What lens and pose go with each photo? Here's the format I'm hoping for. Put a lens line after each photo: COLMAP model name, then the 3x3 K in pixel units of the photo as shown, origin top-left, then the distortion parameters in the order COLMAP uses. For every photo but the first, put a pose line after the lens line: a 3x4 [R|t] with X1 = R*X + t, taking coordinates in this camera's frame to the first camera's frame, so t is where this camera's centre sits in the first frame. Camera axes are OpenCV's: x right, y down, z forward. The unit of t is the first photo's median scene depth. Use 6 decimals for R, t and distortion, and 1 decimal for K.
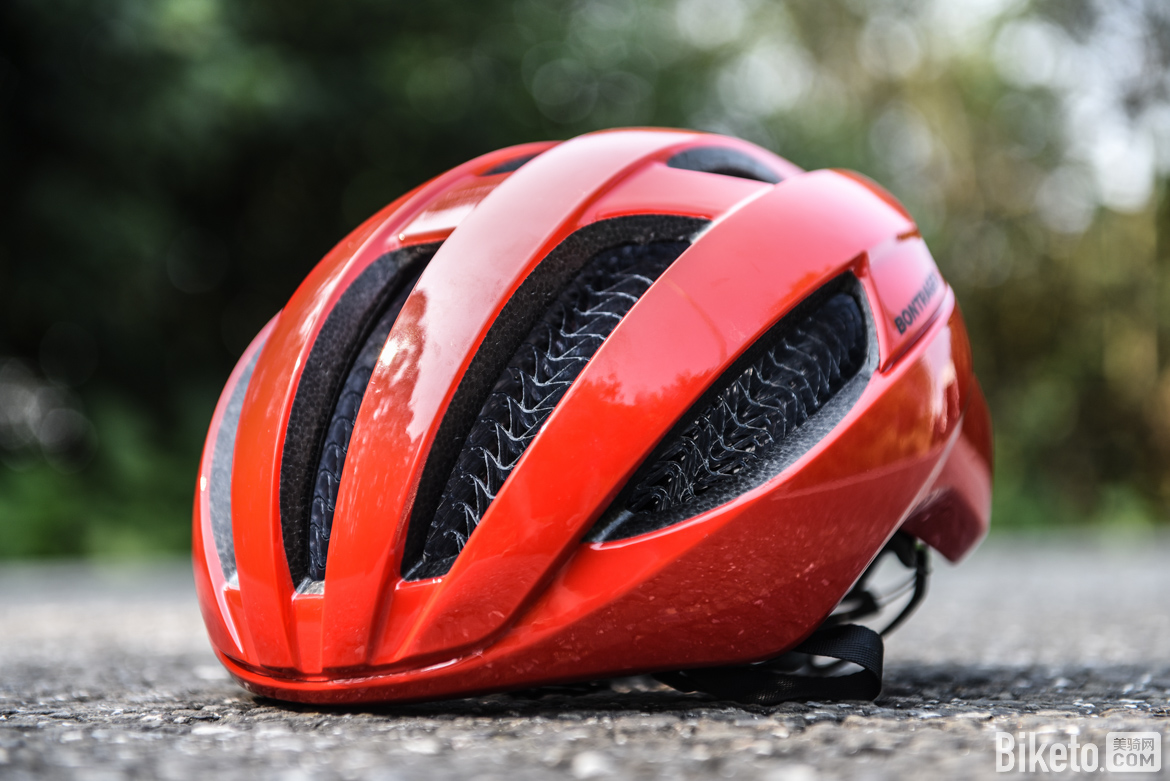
lens RADIAL K [[2294.1, 0, 586.4], [0, 2294.1, 392.3], [0, 0, 1]] dist [0.038096, 0.000000]
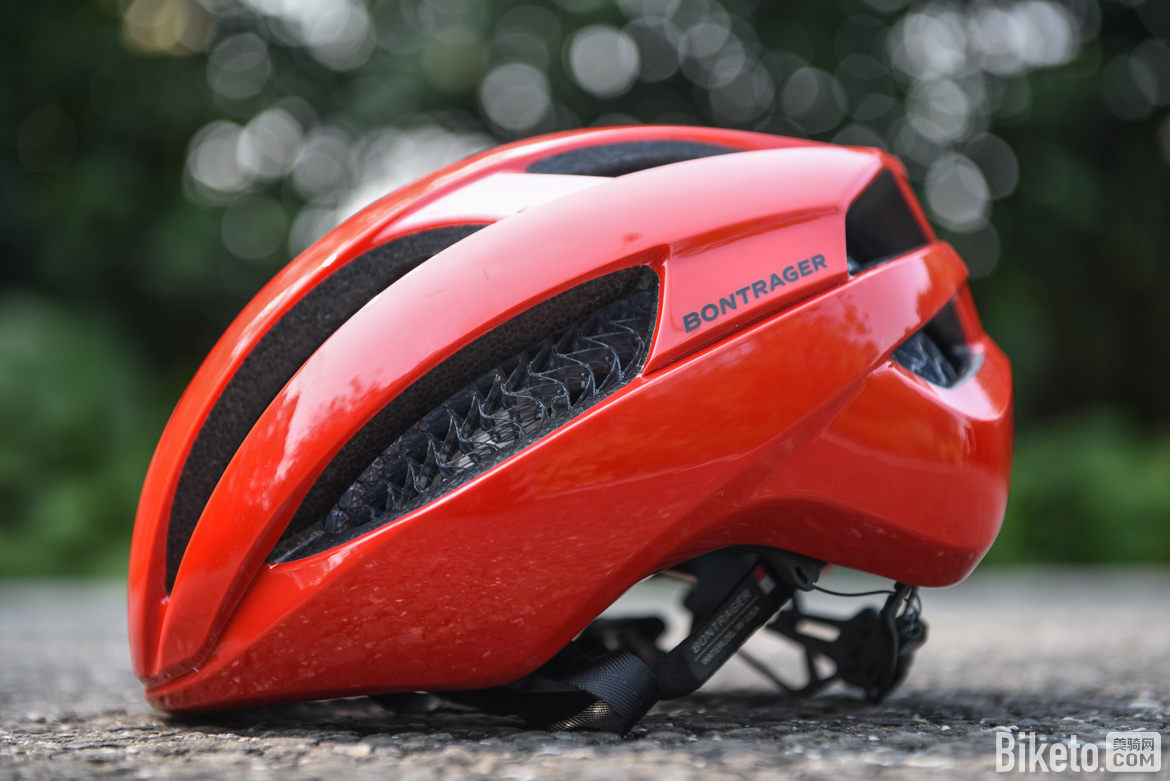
lens RADIAL K [[2294.1, 0, 588.3], [0, 2294.1, 387.6], [0, 0, 1]] dist [0.038096, 0.000000]
pose [[0.800349, -0.037417, -0.598365, 0.686423], [0.048743, 0.998808, 0.002739, -0.008320], [0.597549, -0.031358, 0.801219, 0.249503]]
